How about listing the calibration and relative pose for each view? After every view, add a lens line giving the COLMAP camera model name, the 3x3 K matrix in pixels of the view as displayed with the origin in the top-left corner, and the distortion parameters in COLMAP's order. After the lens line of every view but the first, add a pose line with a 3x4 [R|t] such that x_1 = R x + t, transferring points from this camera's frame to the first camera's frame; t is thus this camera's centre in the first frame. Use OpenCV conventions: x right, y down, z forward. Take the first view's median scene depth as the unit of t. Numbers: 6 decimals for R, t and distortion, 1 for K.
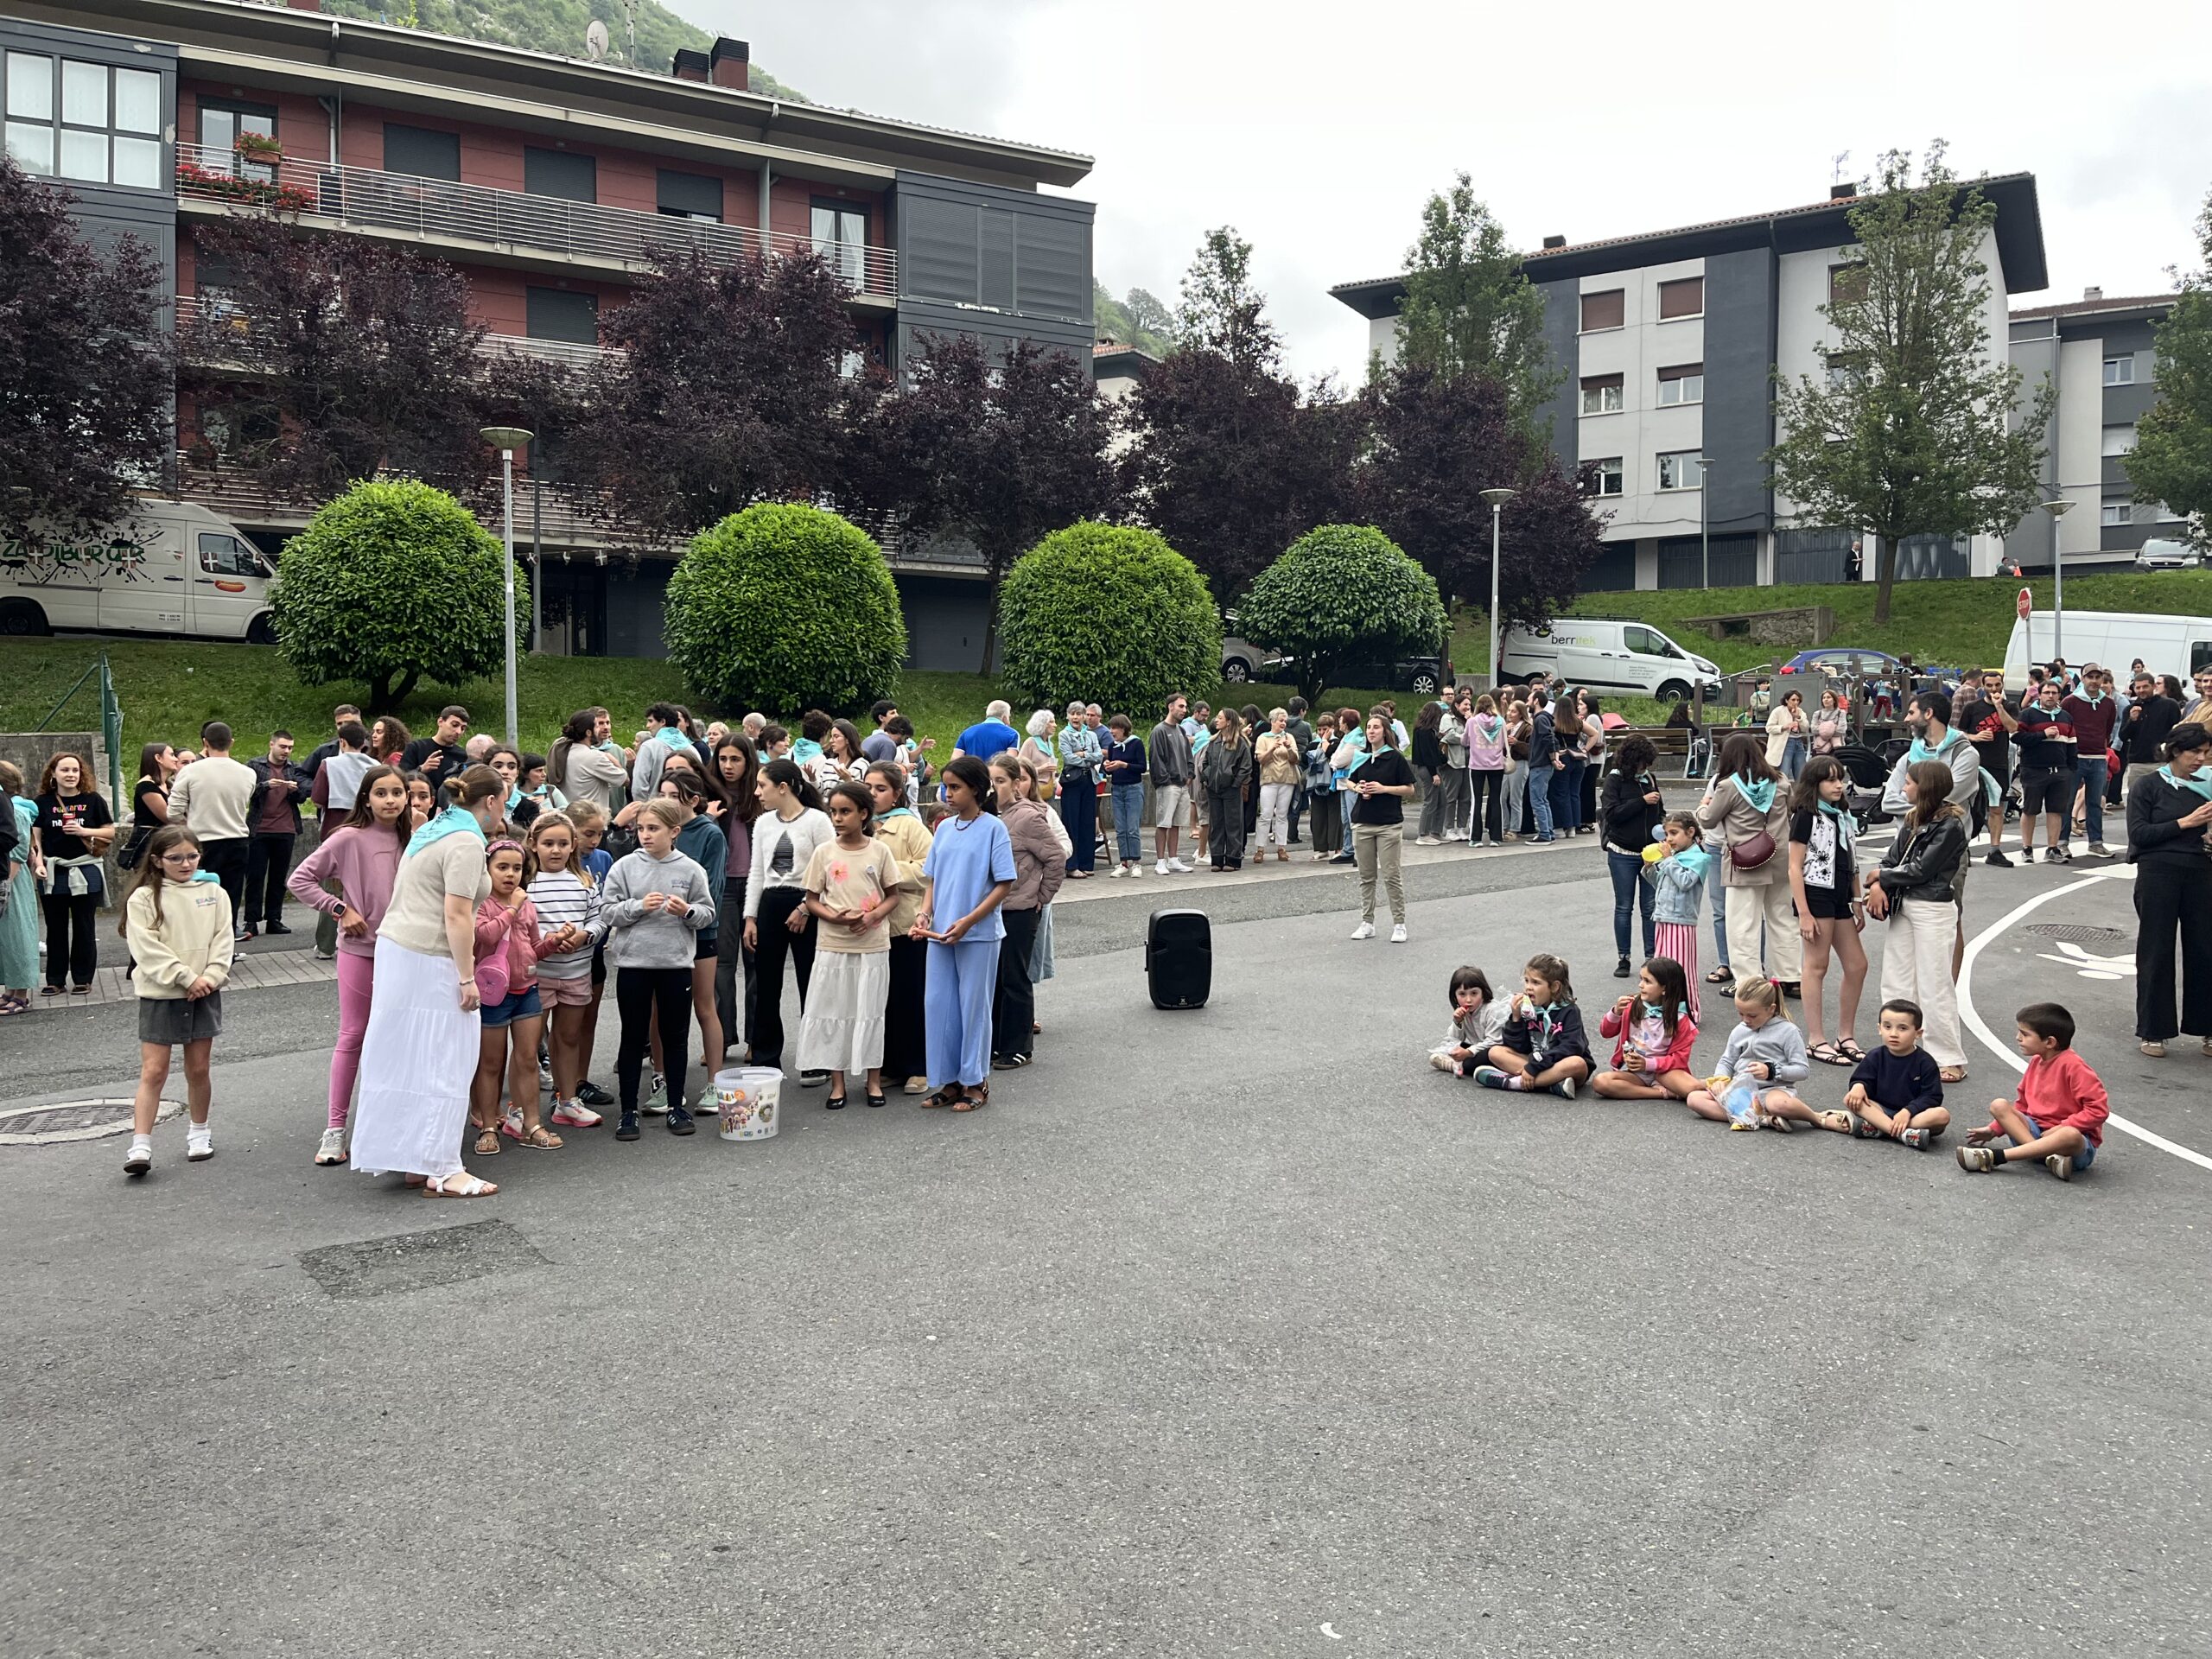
lens RADIAL K [[1676.4, 0, 1106.5], [0, 1676.4, 822.4], [0, 0, 1]] dist [0.041245, -0.061096]
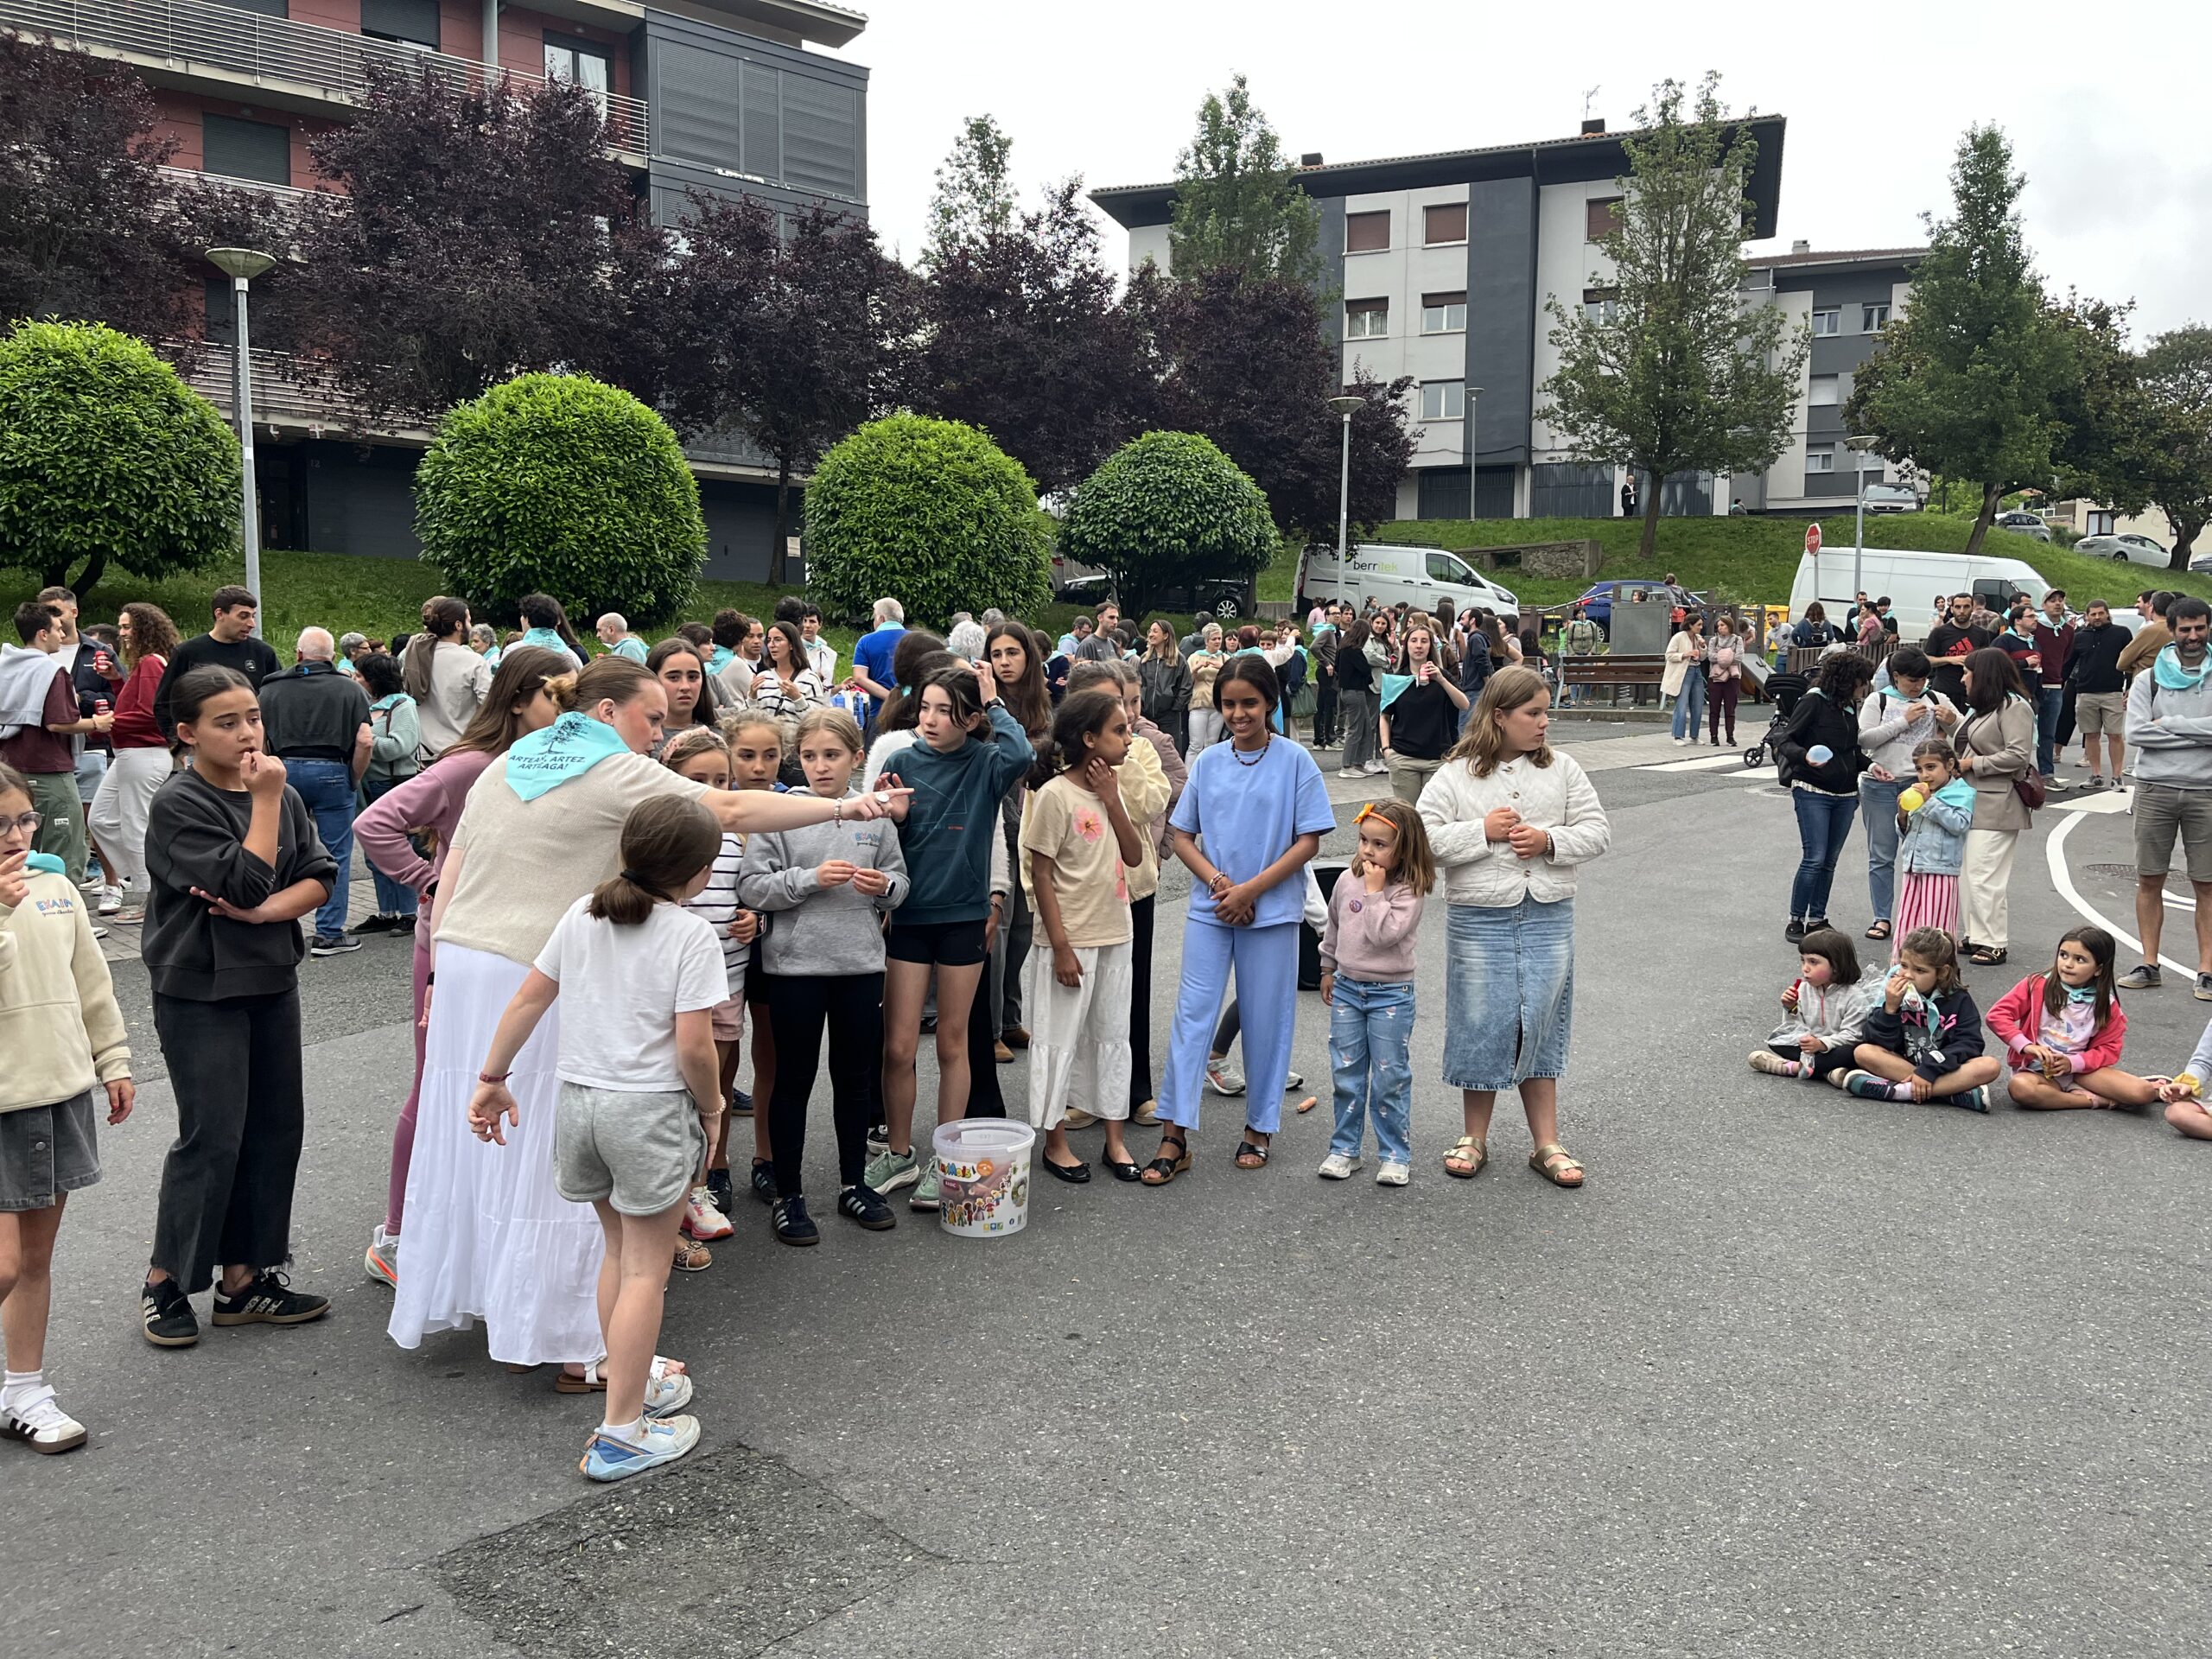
lens RADIAL K [[1676.4, 0, 1117.1], [0, 1676.4, 849.8], [0, 0, 1]] dist [0.041245, -0.061096]
pose [[0.982756, -0.006163, 0.184806, -0.065613], [-0.004599, 0.998321, 0.057749, 0.000517], [-0.184852, -0.057603, 0.981077, 0.083114]]
